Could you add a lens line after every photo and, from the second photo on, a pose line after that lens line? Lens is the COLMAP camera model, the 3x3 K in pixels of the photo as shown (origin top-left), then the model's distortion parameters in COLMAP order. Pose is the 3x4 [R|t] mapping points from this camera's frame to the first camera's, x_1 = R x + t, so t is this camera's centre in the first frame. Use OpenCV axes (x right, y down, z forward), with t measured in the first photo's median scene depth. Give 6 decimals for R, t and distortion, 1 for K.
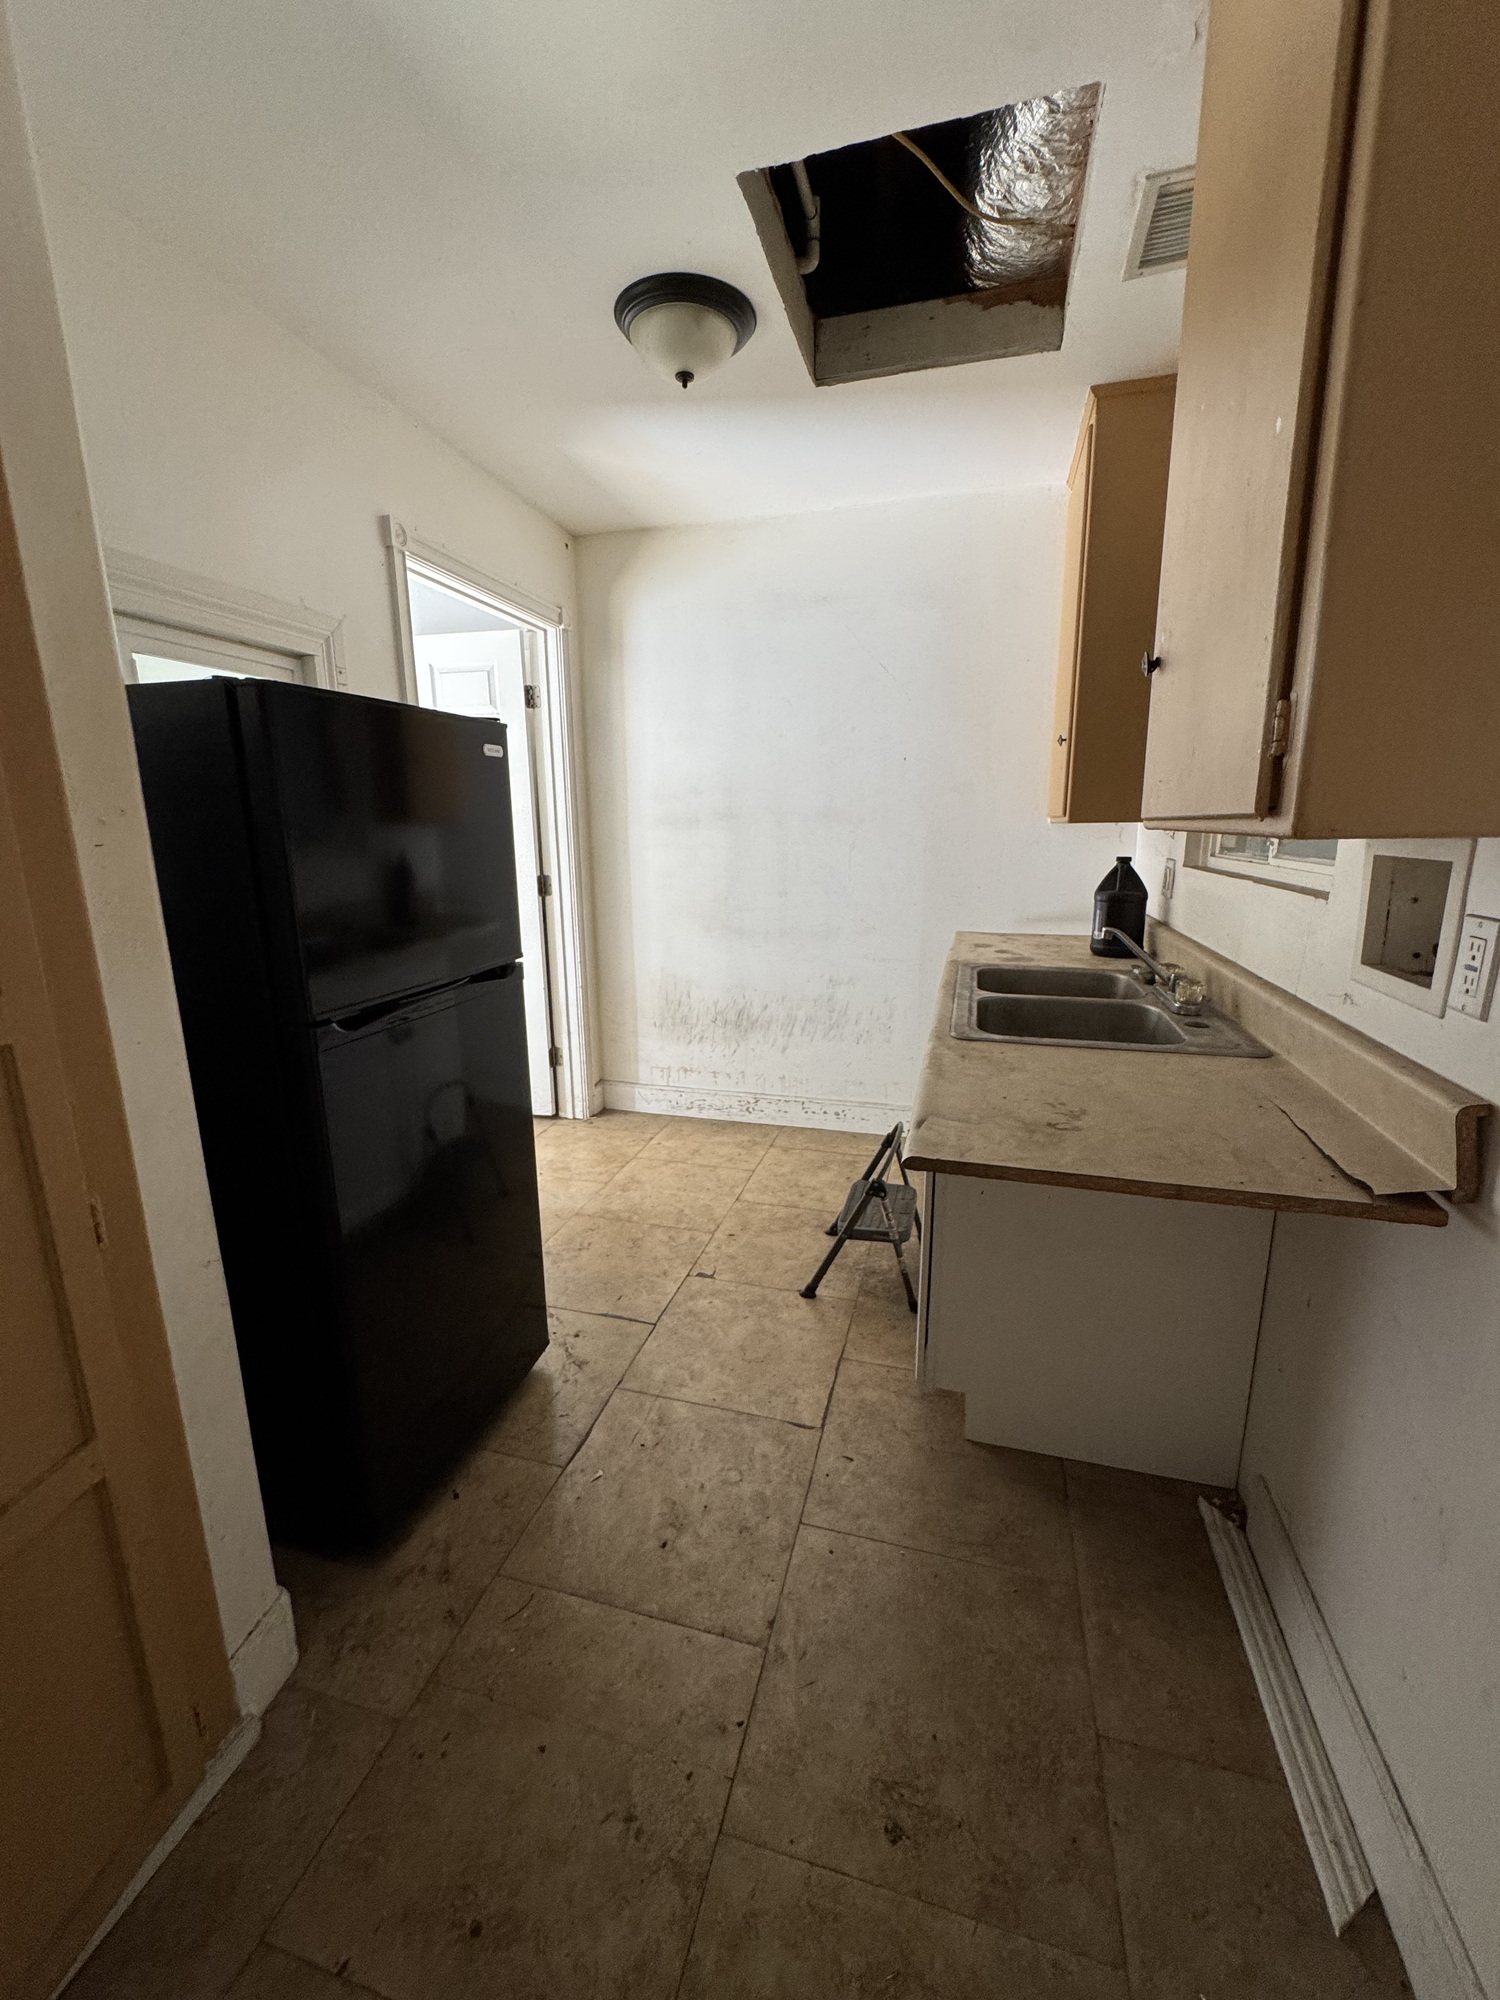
lens RADIAL K [[802.0, 0, 764.4], [0, 802.0, 1000.0], [0, 0, 1]] dist [-0.005905, 0.000868]
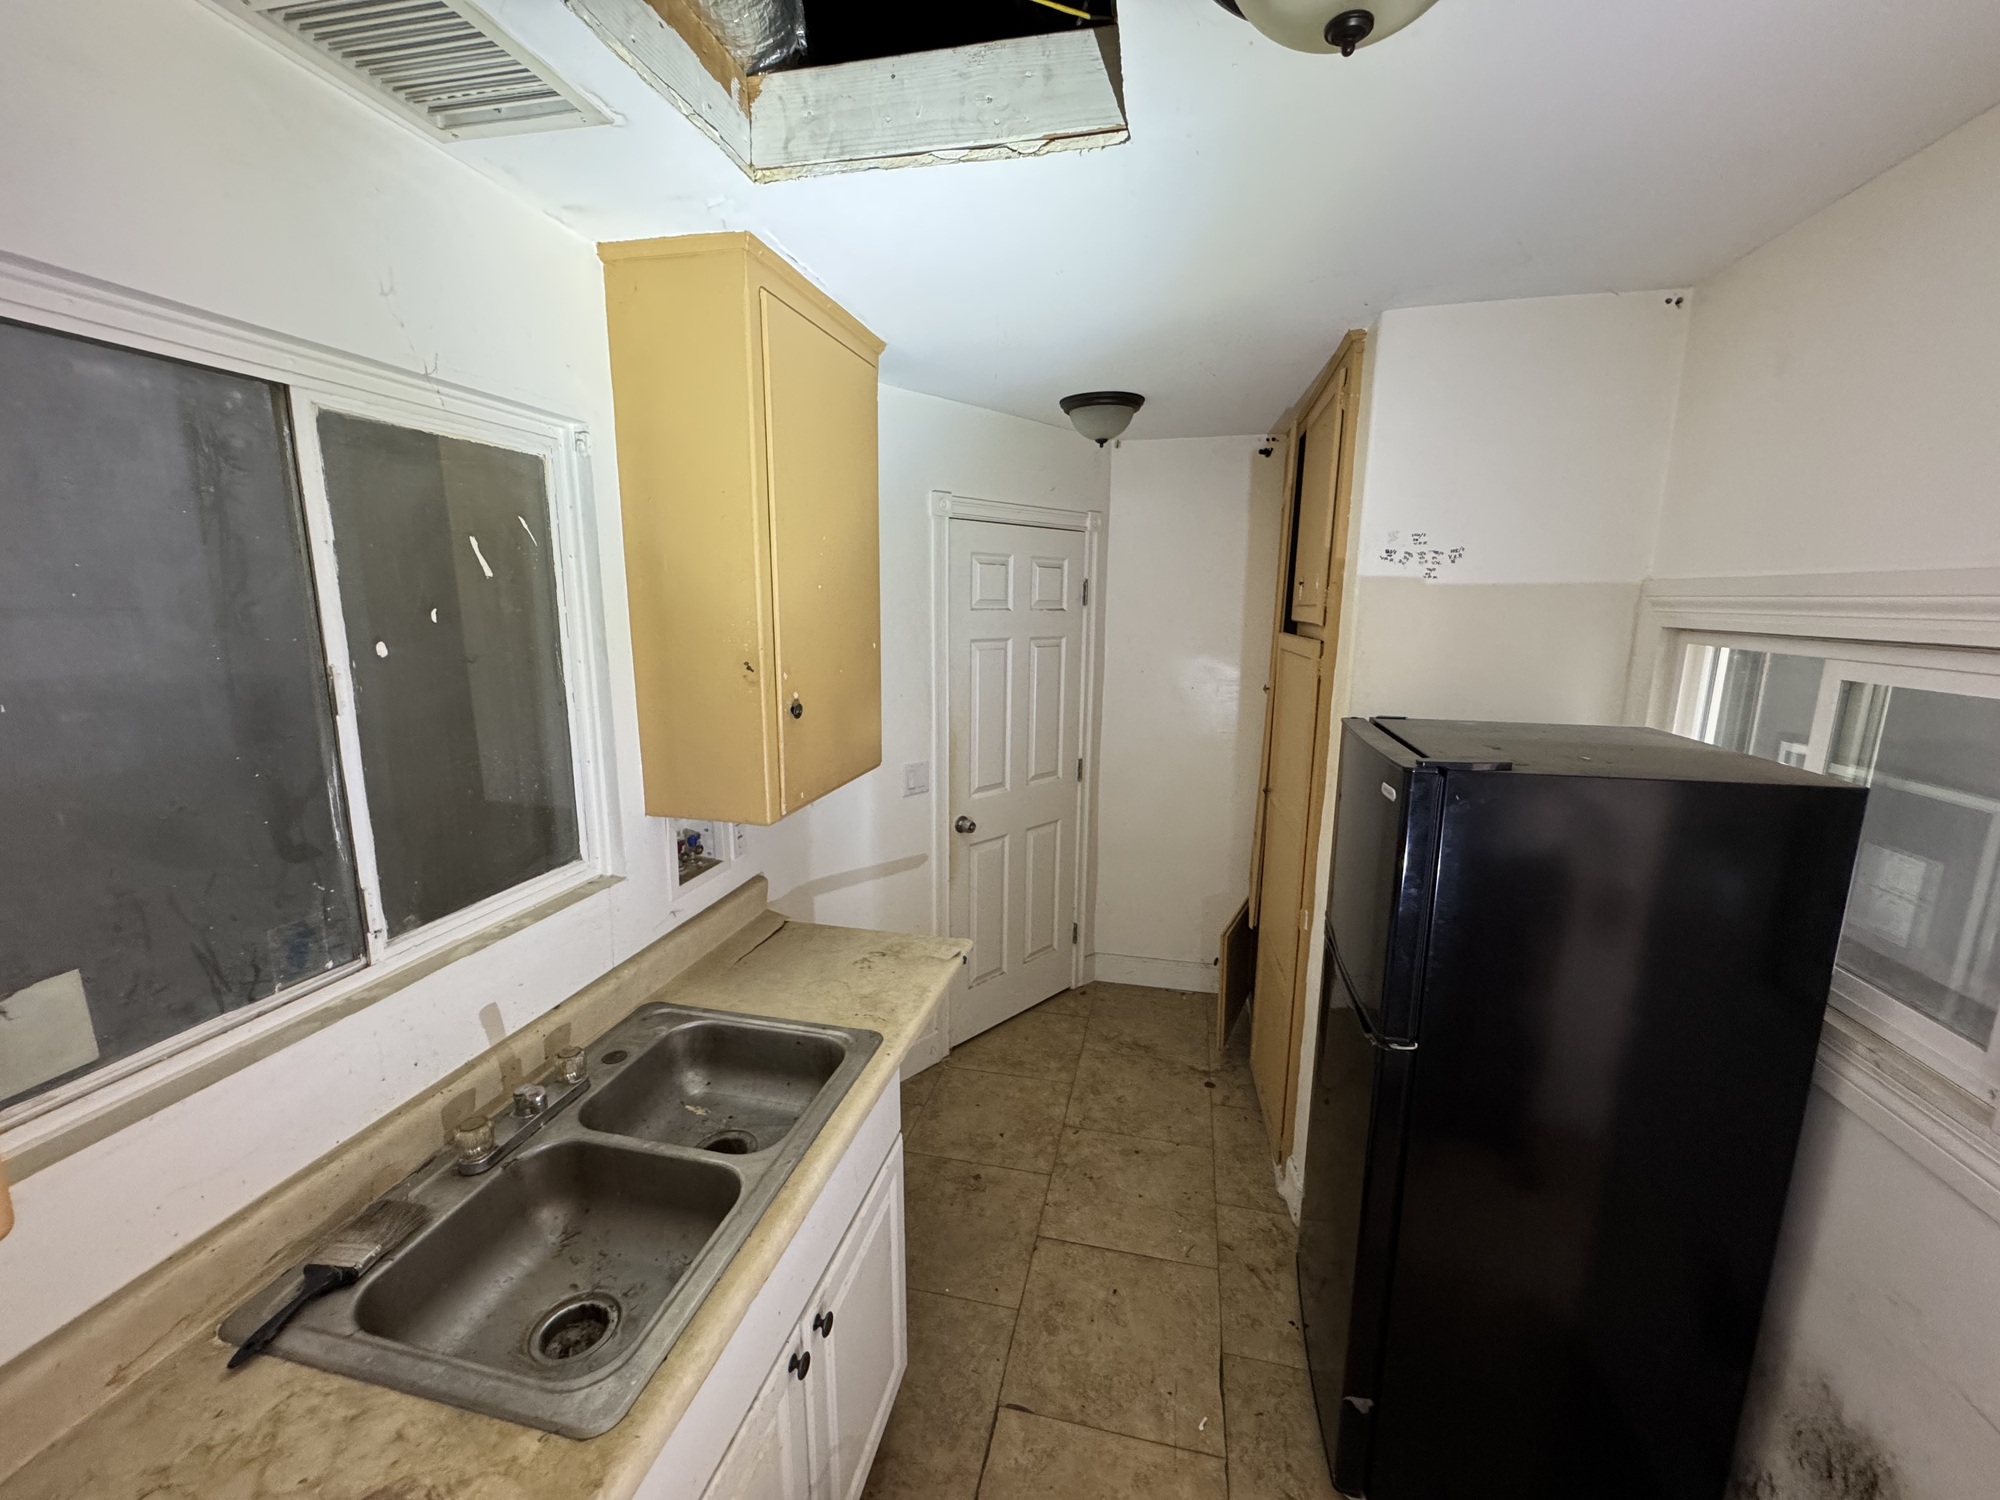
lens RADIAL K [[802.0, 0, 1004.7], [0, 802.0, 748.0], [0, 0, 1]] dist [-0.005905, 0.000868]
pose [[-0.999333, -0.004180, -0.036289, 0.118455], [-0.018141, 0.919055, 0.393711, -0.713978], [0.031706, 0.394106, -0.918518, 1.823667]]
